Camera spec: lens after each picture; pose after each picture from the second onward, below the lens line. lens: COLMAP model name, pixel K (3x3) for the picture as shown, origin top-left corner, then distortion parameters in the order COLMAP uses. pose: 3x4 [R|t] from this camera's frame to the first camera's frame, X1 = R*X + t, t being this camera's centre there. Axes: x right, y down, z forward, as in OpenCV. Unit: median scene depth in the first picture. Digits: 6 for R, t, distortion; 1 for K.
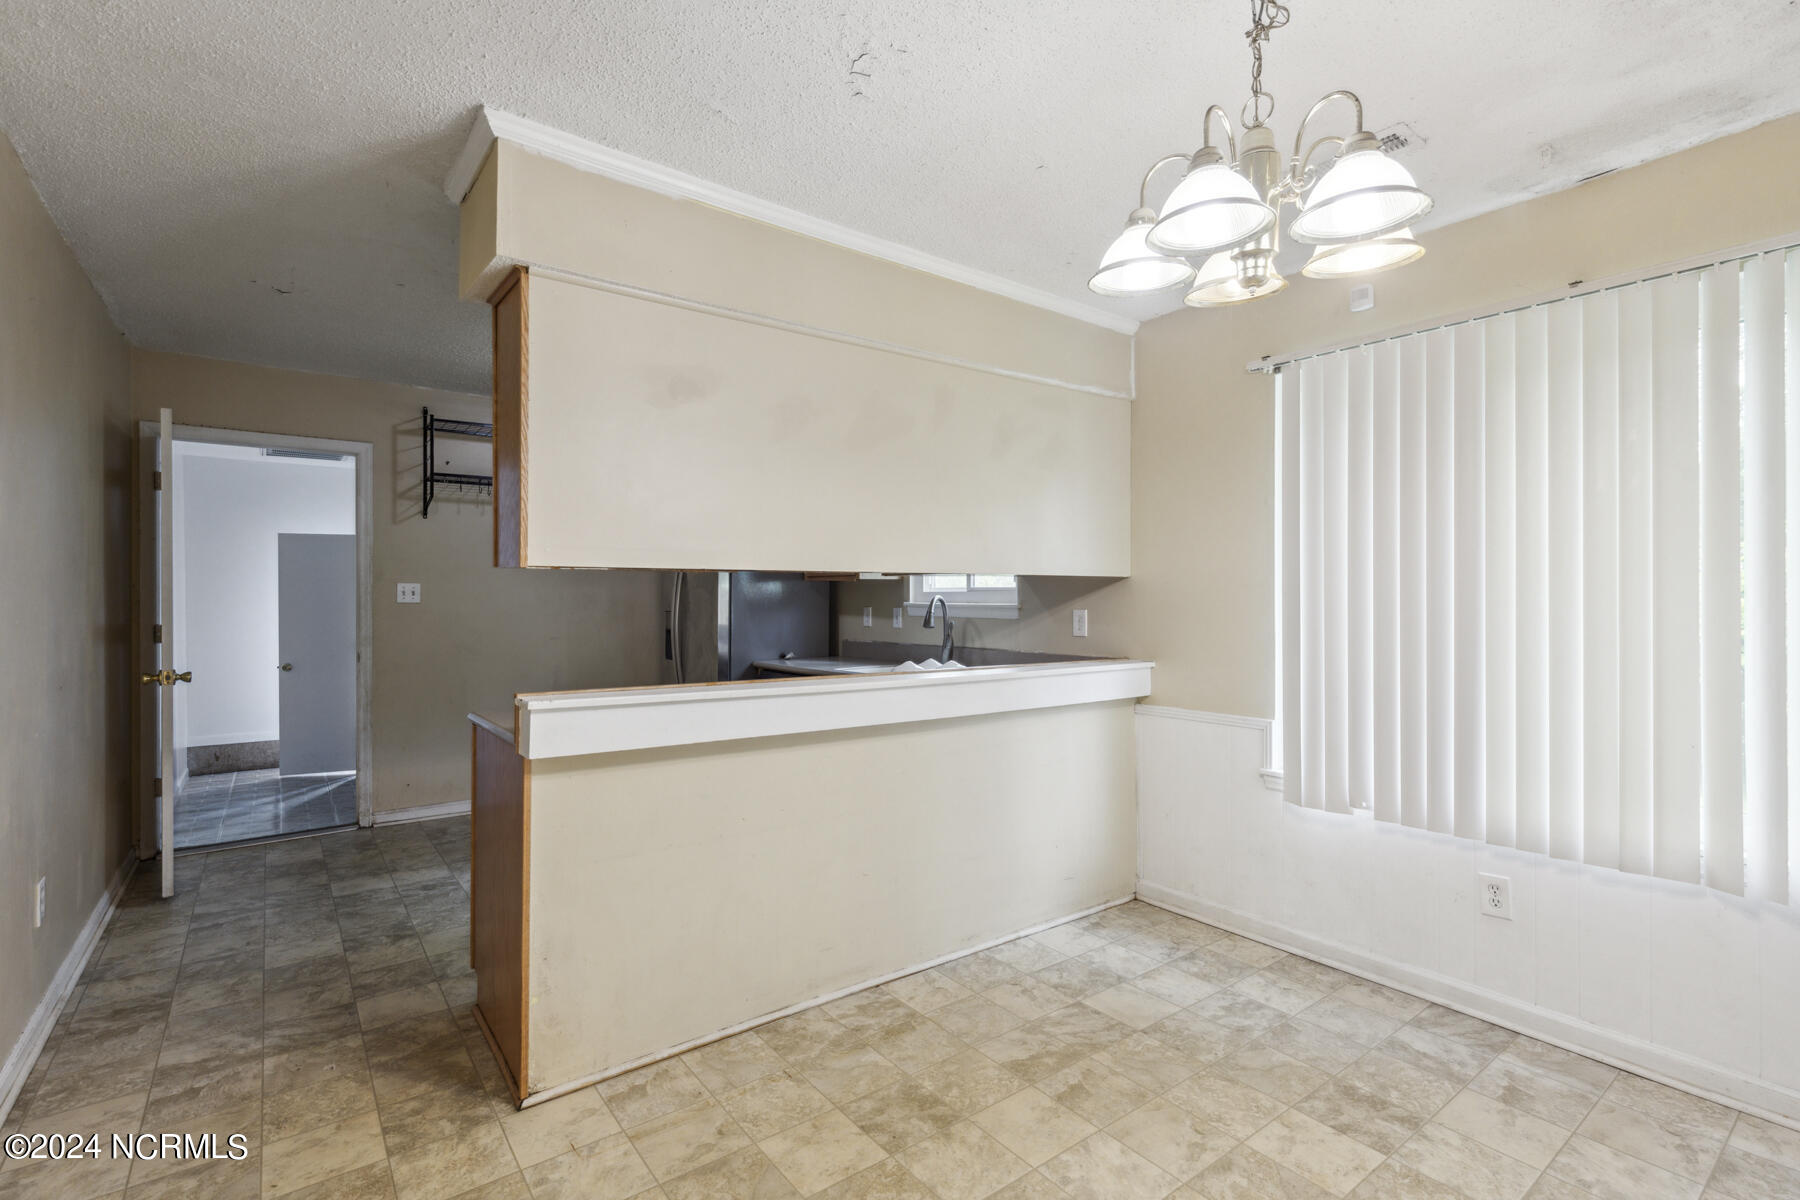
lens RADIAL K [[829.4, 0, 910.9], [0, 829.4, 590.3], [0, 0, 1]] dist [0.010496, -0.002981]
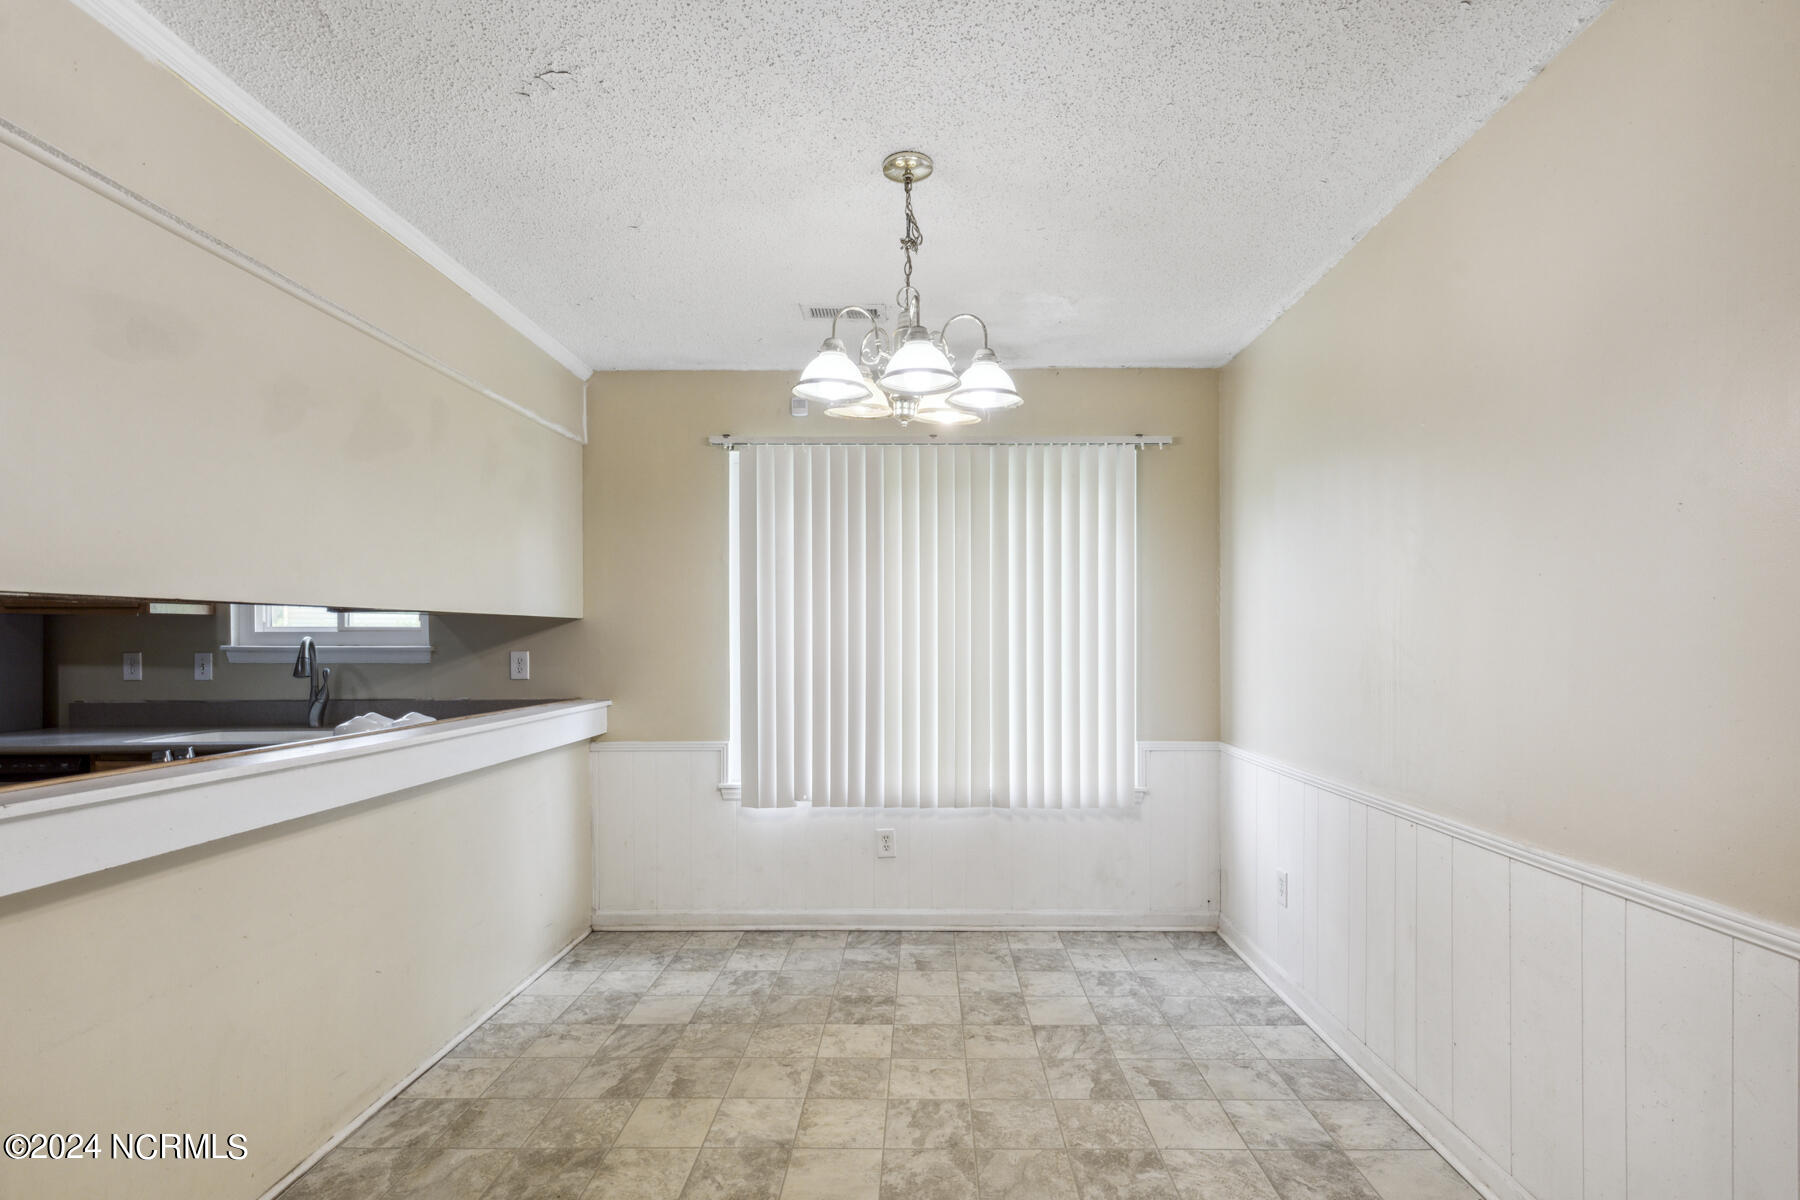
lens RADIAL K [[829.4, 0, 936.3], [0, 829.4, 639.3], [0, 0, 1]] dist [0.010496, -0.002981]
pose [[0.608232, -0.001716, 0.793757, -0.375476], [-0.006426, 0.999954, 0.007085, -0.001073], [-0.793733, -0.009410, 0.608194, 0.048332]]
